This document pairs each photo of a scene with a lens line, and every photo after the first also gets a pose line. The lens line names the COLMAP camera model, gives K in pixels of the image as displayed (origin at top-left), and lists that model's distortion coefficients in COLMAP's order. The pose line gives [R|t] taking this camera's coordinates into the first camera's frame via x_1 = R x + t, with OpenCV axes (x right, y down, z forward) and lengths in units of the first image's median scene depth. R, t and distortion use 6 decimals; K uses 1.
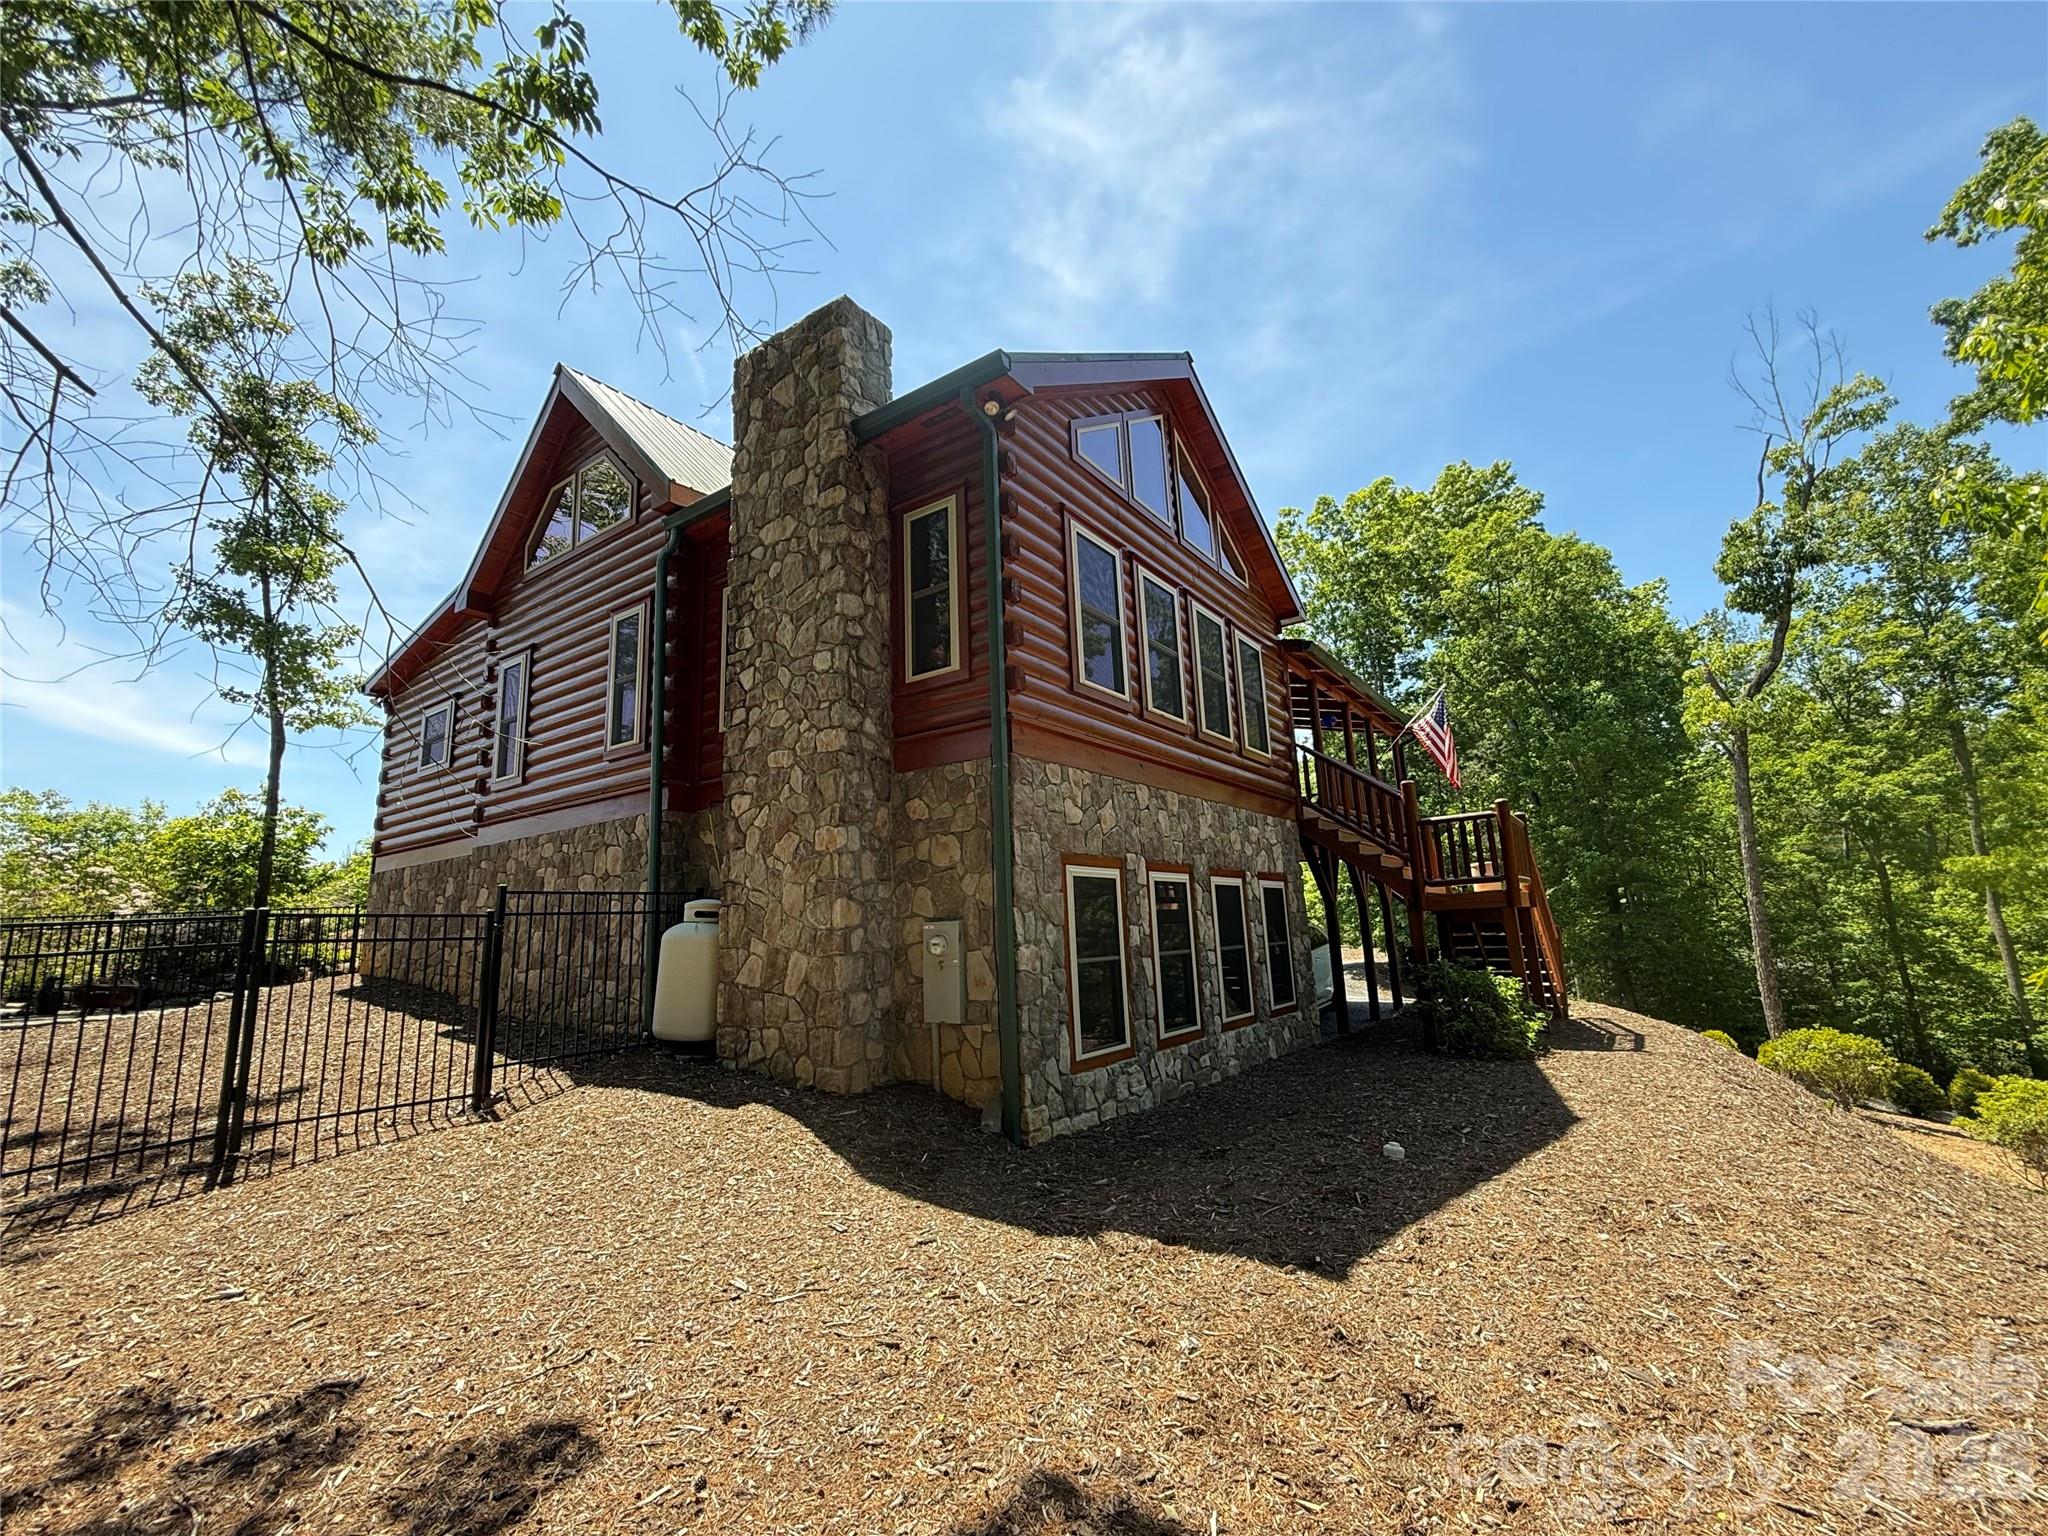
lens RADIAL K [[895.4, 0, 1001.1], [0, 895.4, 760.9], [0, 0, 1]] dist [-0.025164, 0.015889]
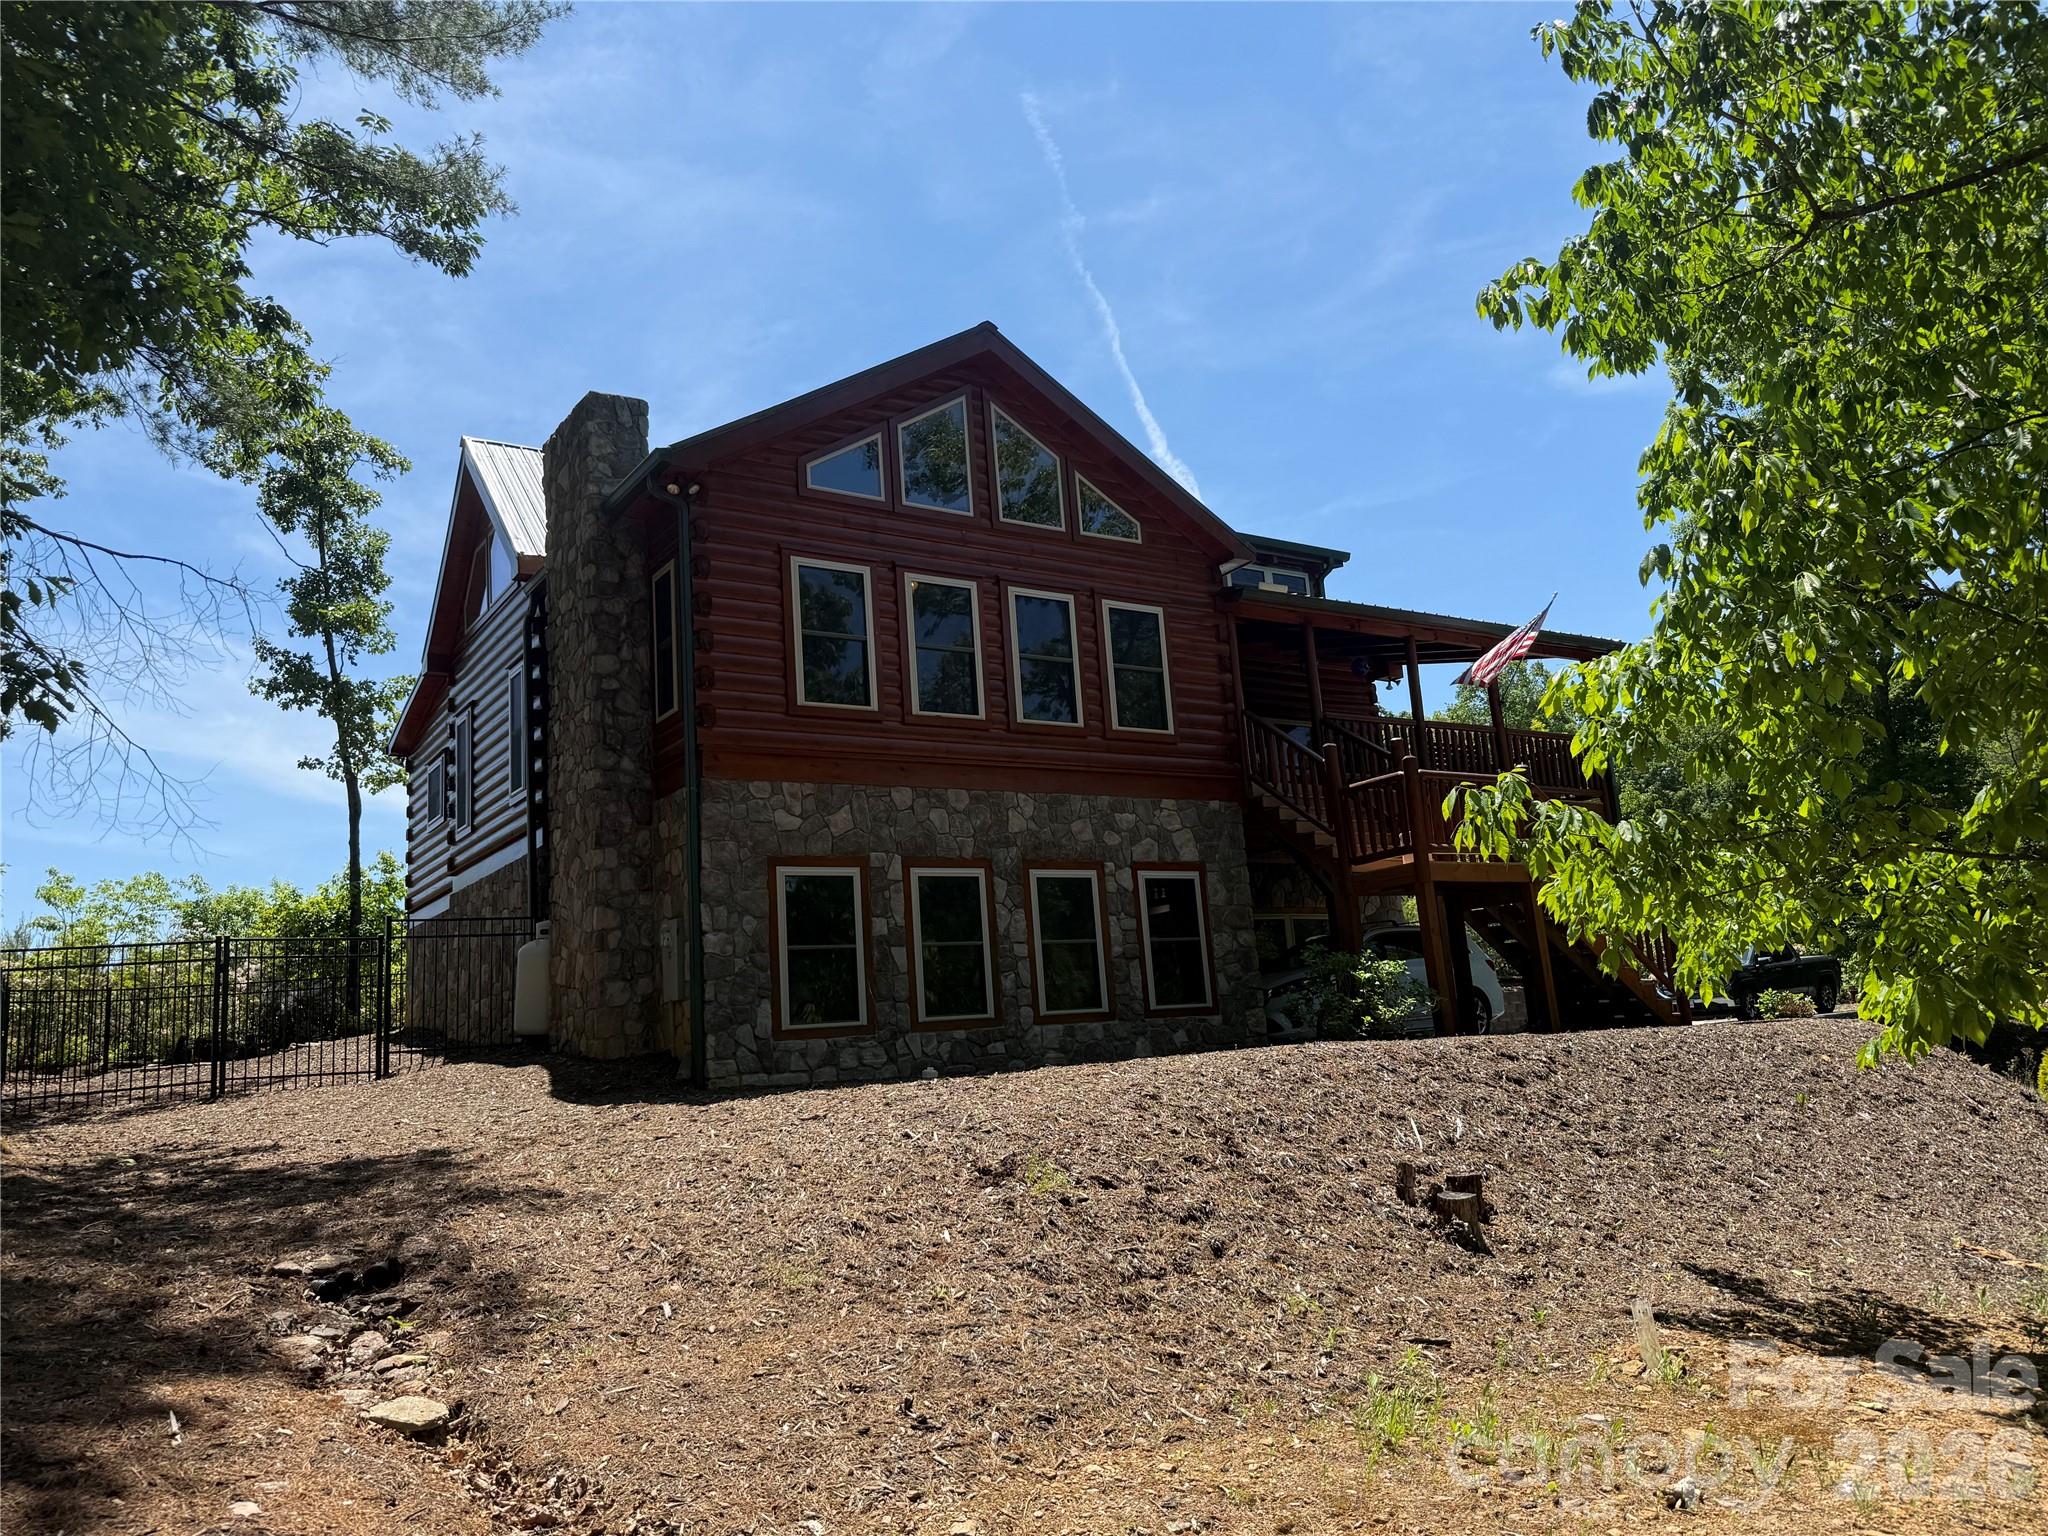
lens RADIAL K [[1489.9, 0, 1024.0], [0, 1489.9, 768.0], [0, 0, 1]] dist [0.009654, -0.001214]
pose [[0.937553, -0.096095, -0.334305, 0.861188], [0.103800, 0.994584, 0.005216, 0.010150], [0.331993, -0.039591, 0.942451, -0.595003]]
